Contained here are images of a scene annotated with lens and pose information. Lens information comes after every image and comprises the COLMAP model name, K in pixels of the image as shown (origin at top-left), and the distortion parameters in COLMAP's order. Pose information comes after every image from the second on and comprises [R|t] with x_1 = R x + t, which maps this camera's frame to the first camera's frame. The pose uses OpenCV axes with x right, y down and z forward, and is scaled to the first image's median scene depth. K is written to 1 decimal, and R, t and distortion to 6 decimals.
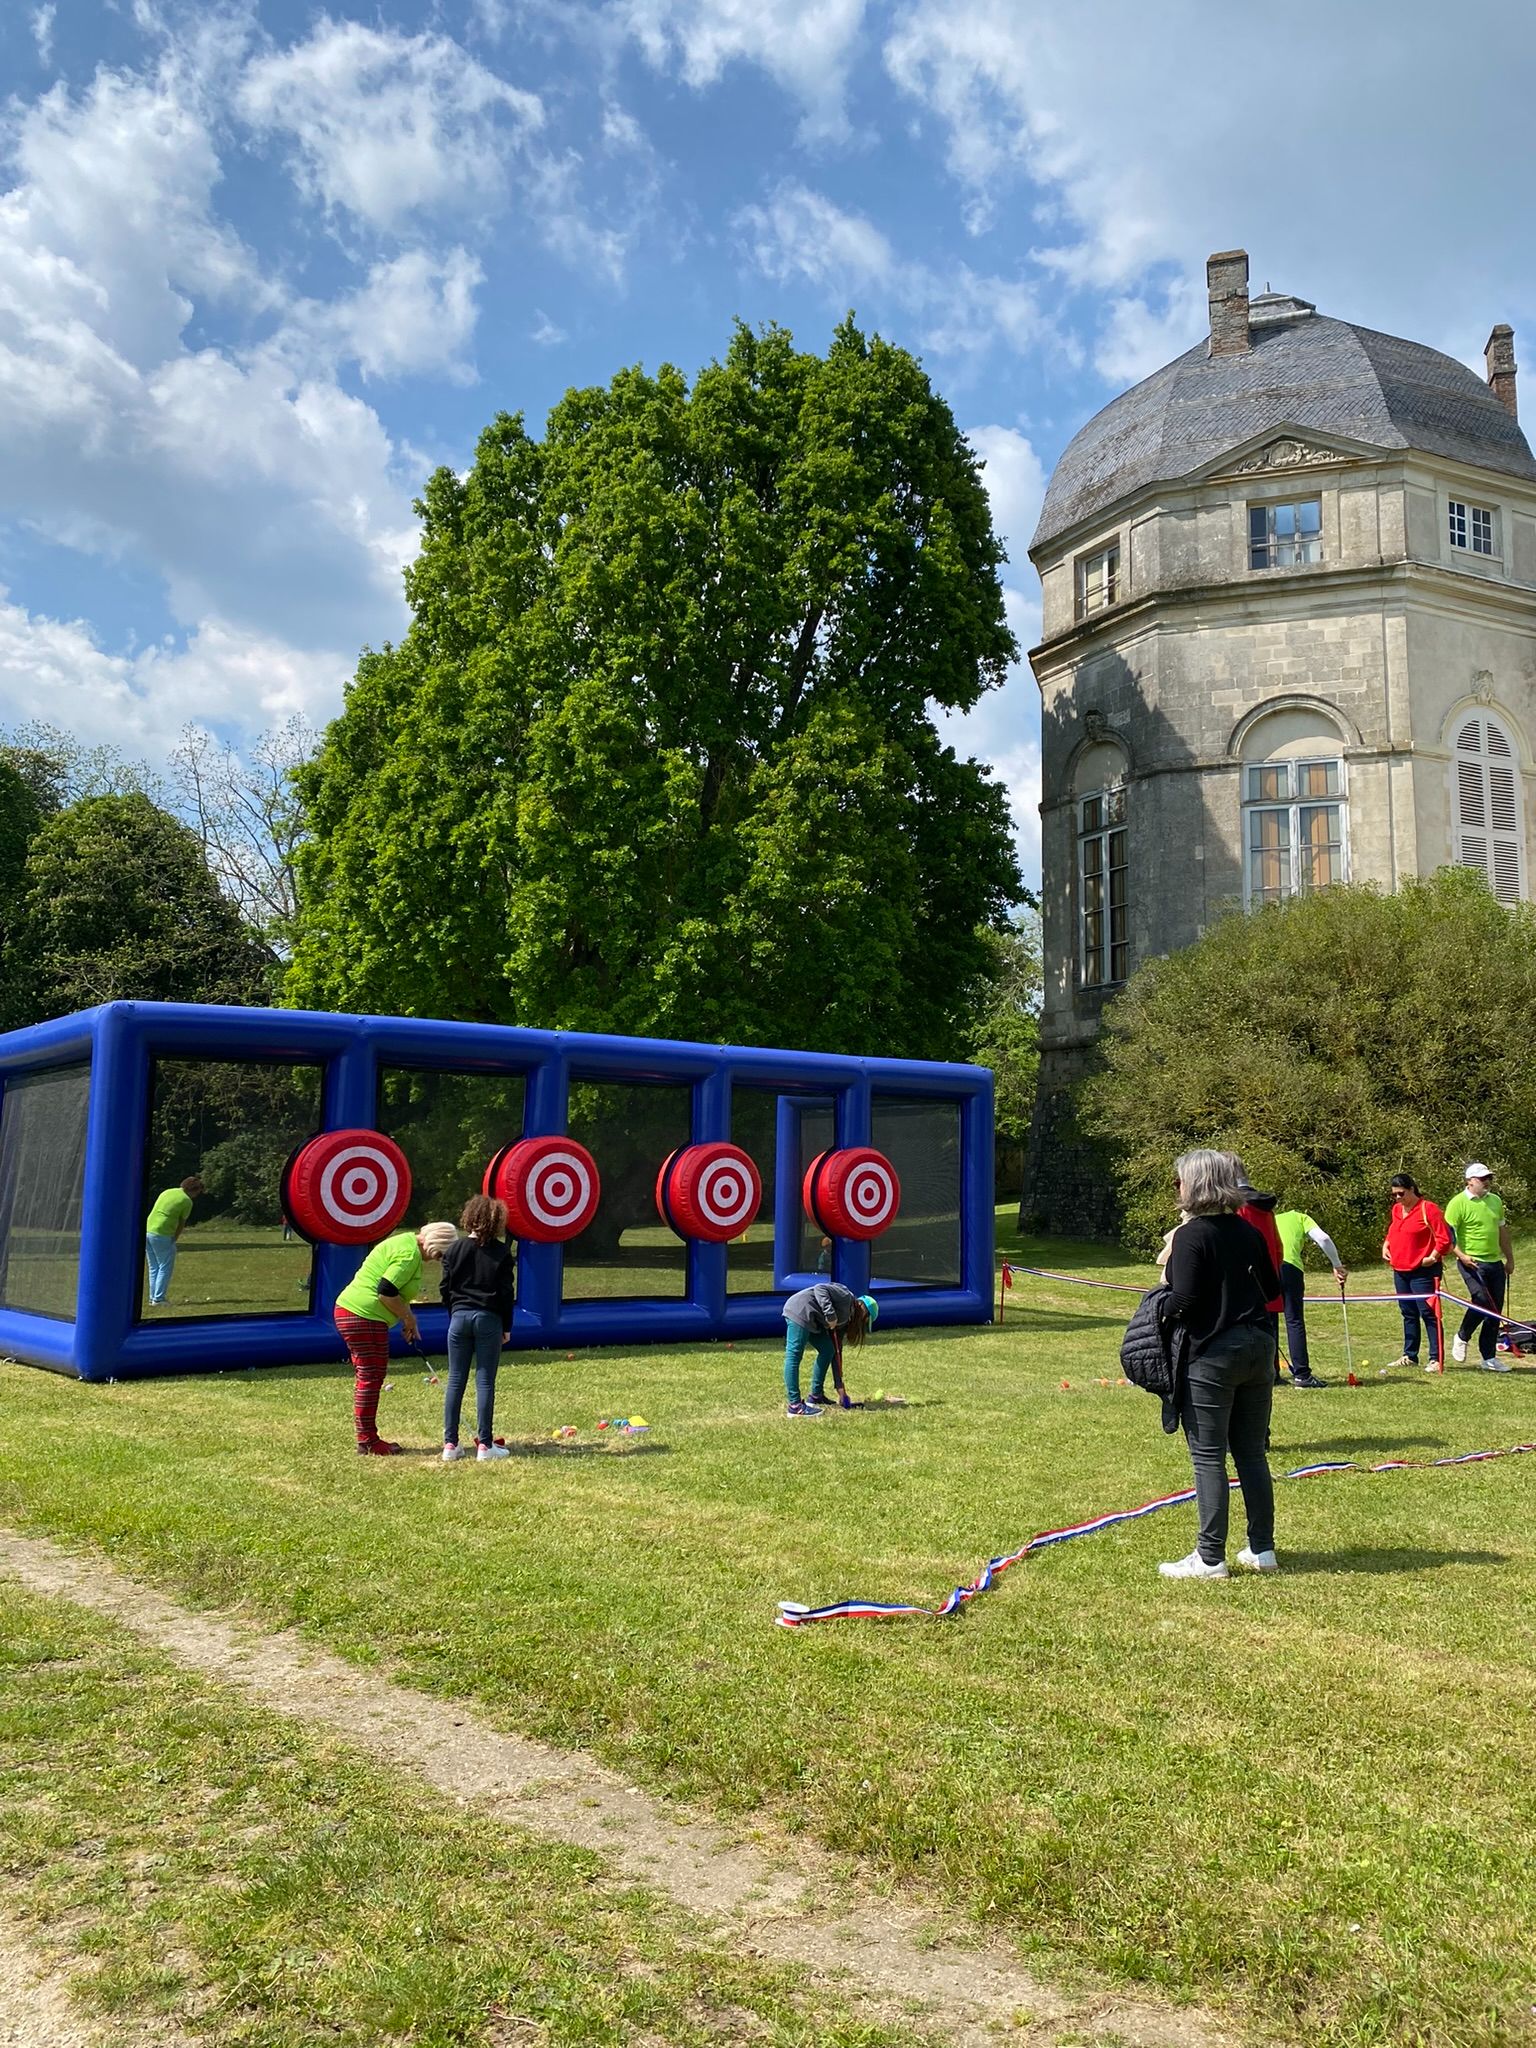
lens RADIAL K [[1544.2, 0, 761.2], [0, 1544.2, 1025.2], [0, 0, 1]] dist [0.039263, -0.056330]
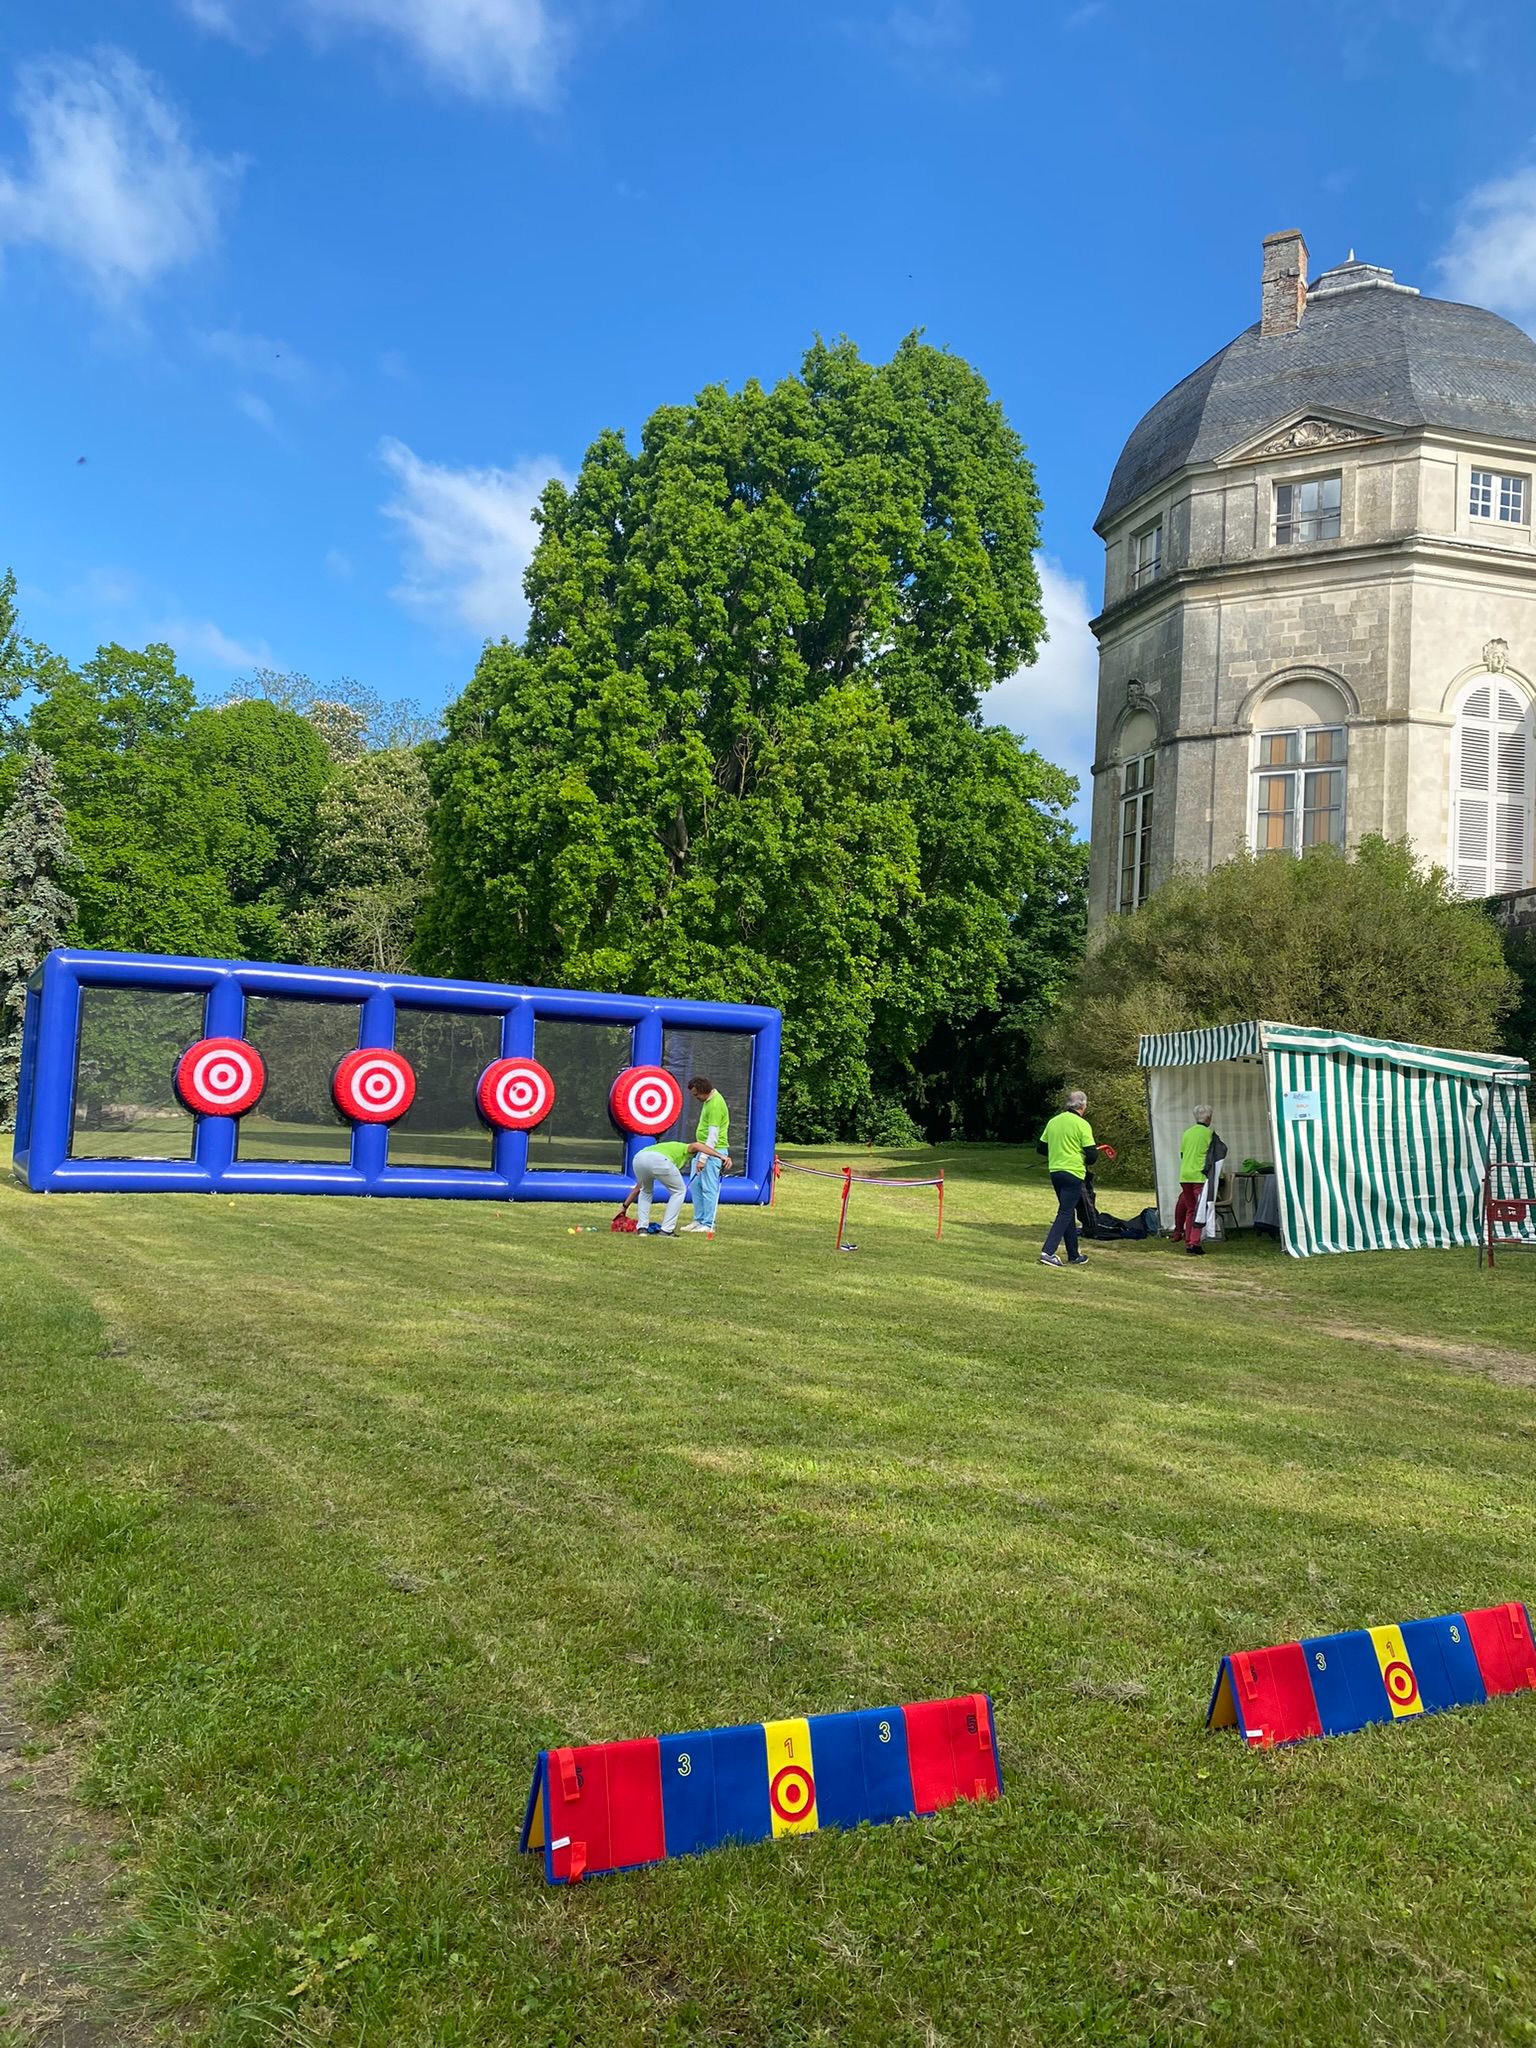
lens RADIAL K [[1544.2, 0, 768.5], [0, 1544.2, 1034.1], [0, 0, 1]] dist [0.039263, -0.056330]
pose [[0.978912, 0.028343, -0.202305, 0.206076], [-0.018430, 0.998543, 0.050720, -0.007811], [0.203448, -0.045922, 0.978008, -0.127563]]
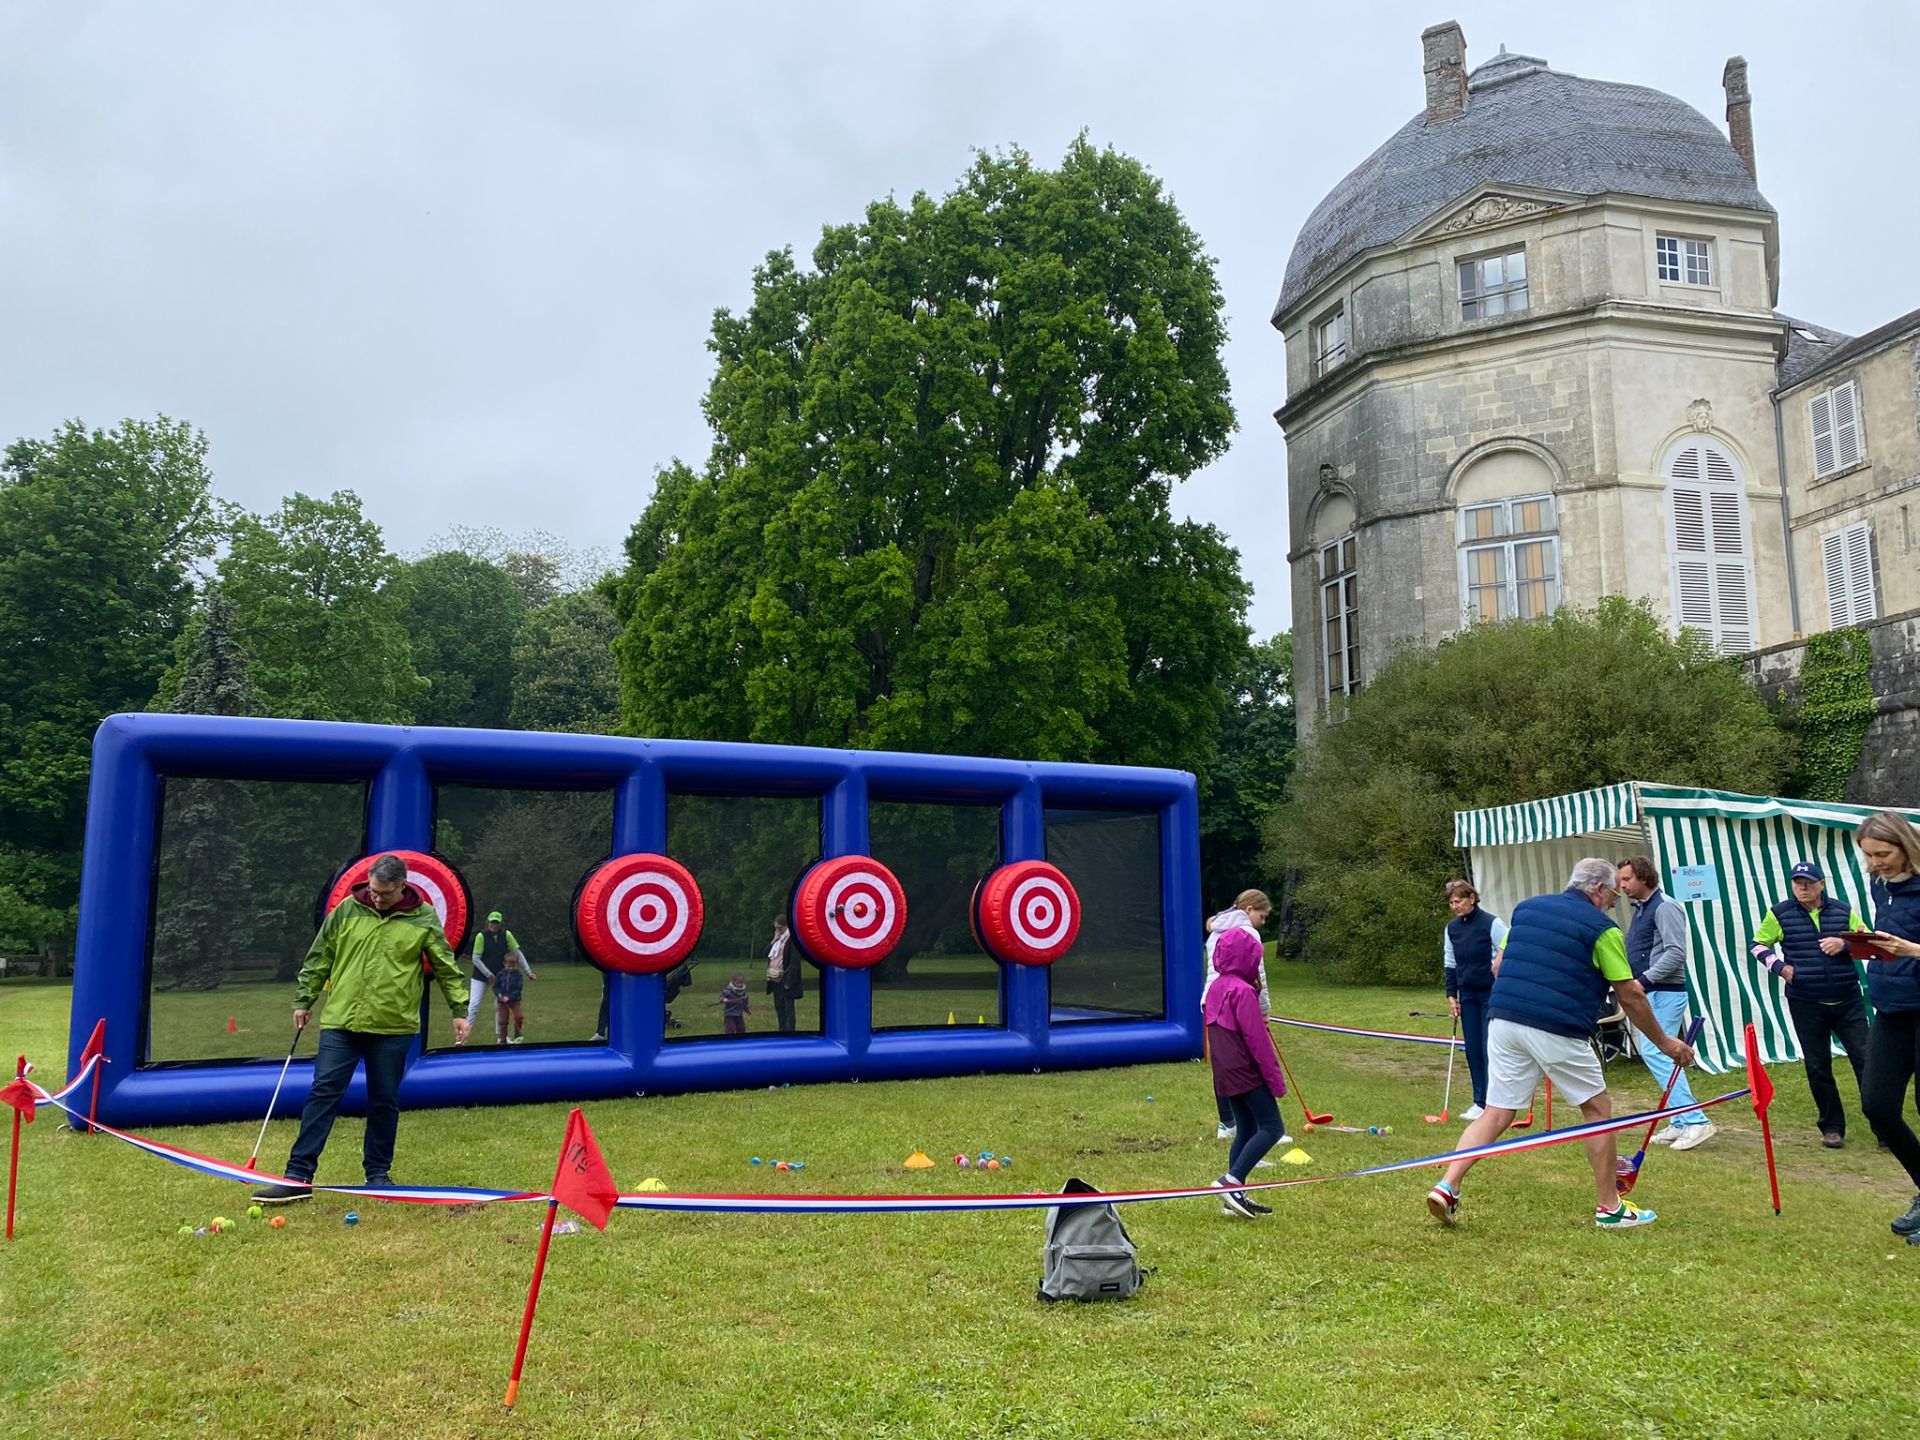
lens RADIAL K [[1447.7, 0, 955.0], [0, 1447.7, 724.4], [0, 0, 1]] dist [0.039263, -0.056330]
pose [[0.980143, -0.041937, -0.193808, 0.162459], [0.035774, 0.998740, -0.035190, 0.001379], [0.195039, 0.027558, 0.980408, -0.027387]]
